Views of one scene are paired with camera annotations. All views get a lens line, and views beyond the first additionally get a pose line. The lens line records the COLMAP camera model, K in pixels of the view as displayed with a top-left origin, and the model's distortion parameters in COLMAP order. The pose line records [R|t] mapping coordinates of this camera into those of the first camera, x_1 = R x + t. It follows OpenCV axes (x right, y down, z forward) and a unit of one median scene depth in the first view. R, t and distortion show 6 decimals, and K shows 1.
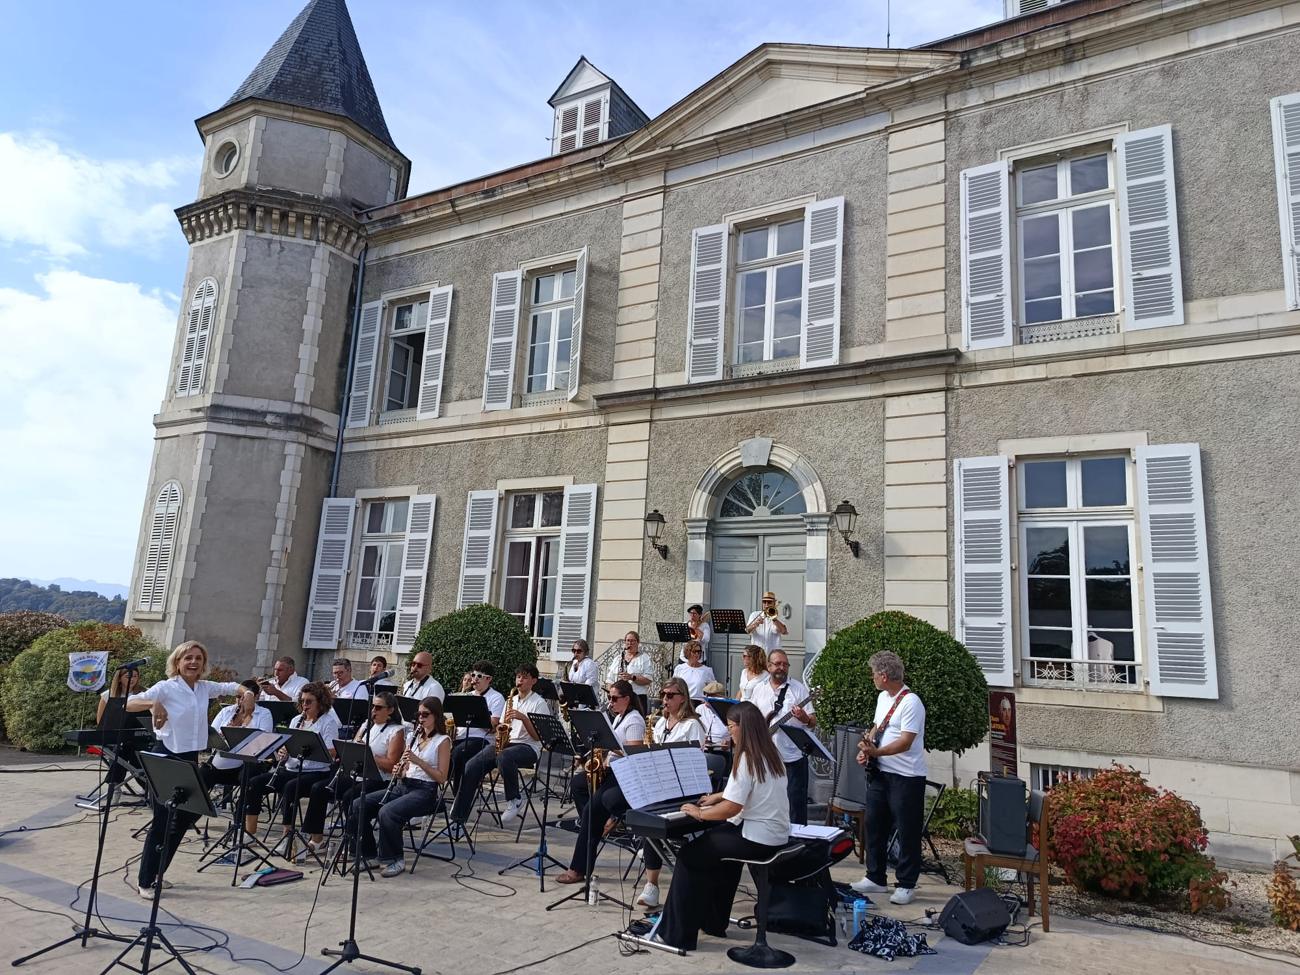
lens RADIAL K [[873.5, 0, 649.6], [0, 873.5, 486.0], [0, 0, 1]] dist [-0.000080, -0.003886]
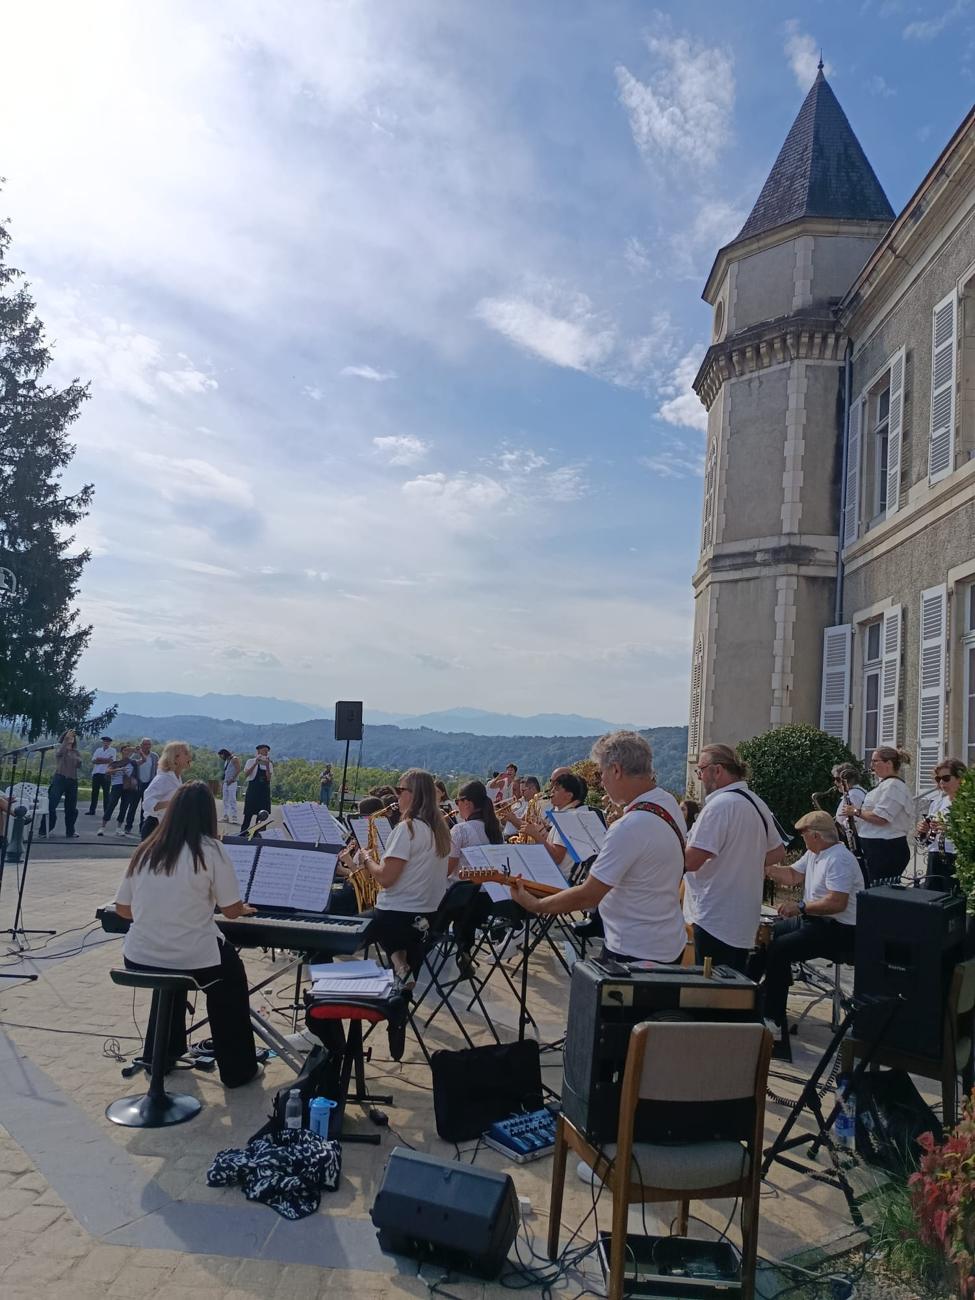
lens RADIAL K [[873.5, 0, 487.7], [0, 873.5, 654.3], [0, 0, 1]] dist [-0.000080, -0.003886]
pose [[0.470369, -0.121647, -0.874045, 0.262411], [0.125353, 0.989620, -0.070274, 0.061158], [0.873521, -0.076509, 0.480736, 0.248734]]
